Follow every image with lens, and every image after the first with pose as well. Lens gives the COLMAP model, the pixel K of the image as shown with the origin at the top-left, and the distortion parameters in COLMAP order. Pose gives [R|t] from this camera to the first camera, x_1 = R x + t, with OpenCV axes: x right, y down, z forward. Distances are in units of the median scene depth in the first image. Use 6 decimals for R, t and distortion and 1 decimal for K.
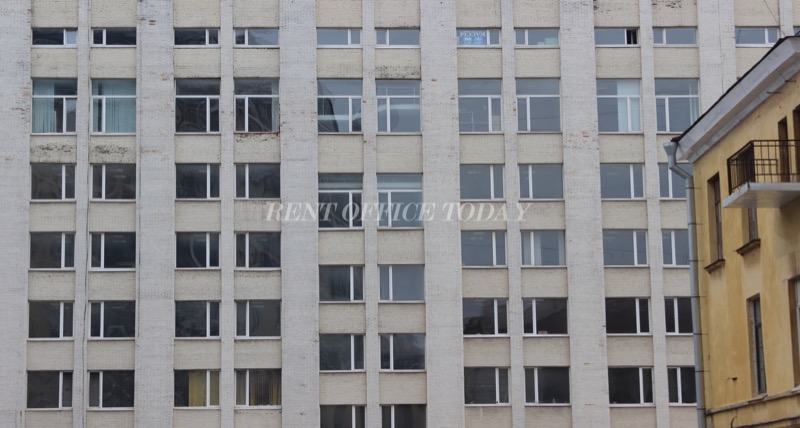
lens RADIAL K [[1520.4, 0, 349.5], [0, 1520.4, 215.1], [0, 0, 1]] dist [0.075351, 0.143770]
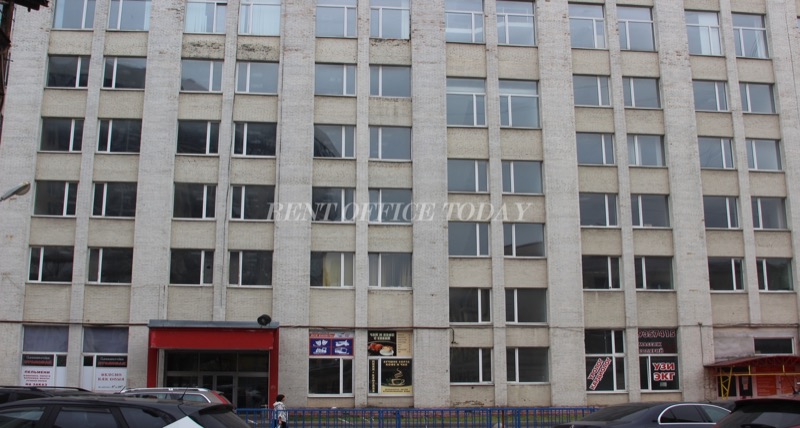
lens RADIAL K [[749.6, 0, 400.7], [0, 749.6, 205.1], [0, 0, 1]] dist [-0.087226, 0.015684]
pose [[0.998631, 0.024165, 0.046388, -0.076938], [-0.023296, 0.999545, -0.019178, 0.077479], [-0.046830, 0.018071, 0.998739, 0.476411]]
